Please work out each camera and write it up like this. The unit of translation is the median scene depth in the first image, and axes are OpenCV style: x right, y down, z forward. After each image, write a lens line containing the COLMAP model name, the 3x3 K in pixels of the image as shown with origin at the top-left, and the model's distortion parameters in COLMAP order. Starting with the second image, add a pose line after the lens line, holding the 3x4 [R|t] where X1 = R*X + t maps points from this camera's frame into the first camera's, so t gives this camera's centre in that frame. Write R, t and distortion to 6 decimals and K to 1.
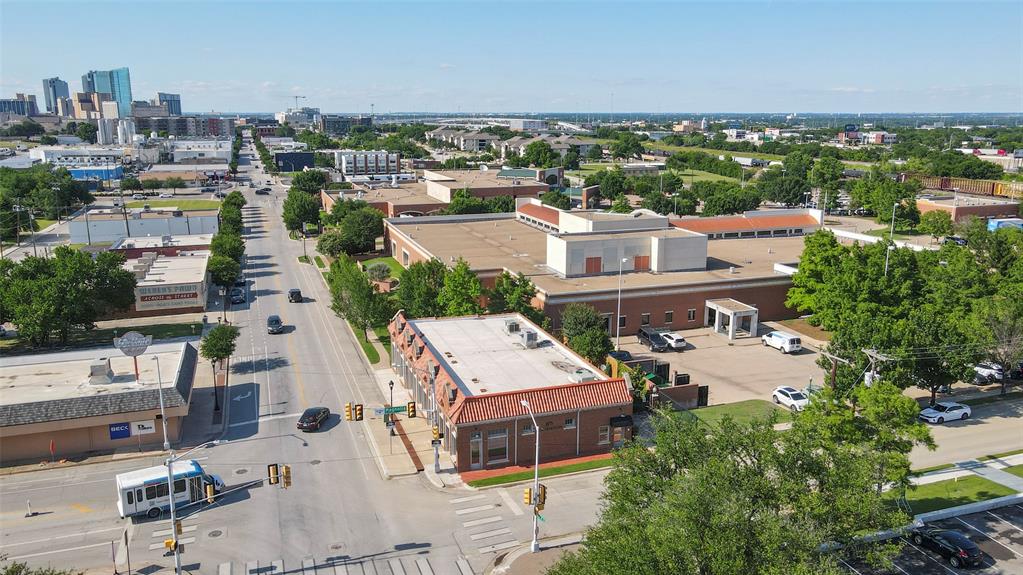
lens RADIAL K [[773.1, 0, 511.5], [0, 773.1, 287.5], [0, 0, 1]] dist [0.001991, 0.001376]
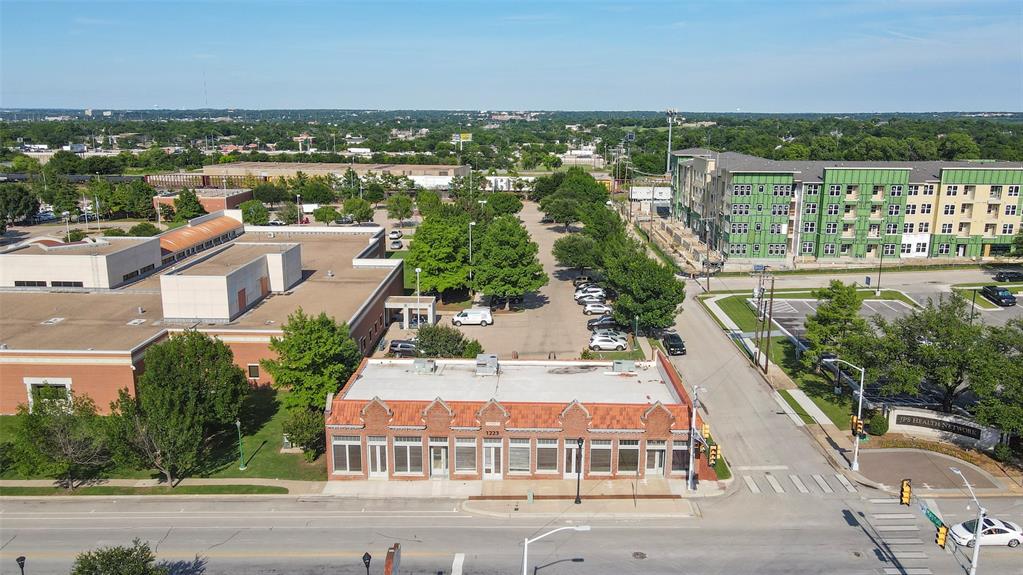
lens RADIAL K [[776.9, 0, 511.5], [0, 776.9, 287.5], [0, 0, 1]] dist [0.005164, 0.011690]
pose [[0.347070, -0.206946, 0.914721, -0.659196], [0.202155, 0.968930, 0.142507, -0.122526], [-0.915792, 0.135456, 0.378122, 0.529768]]
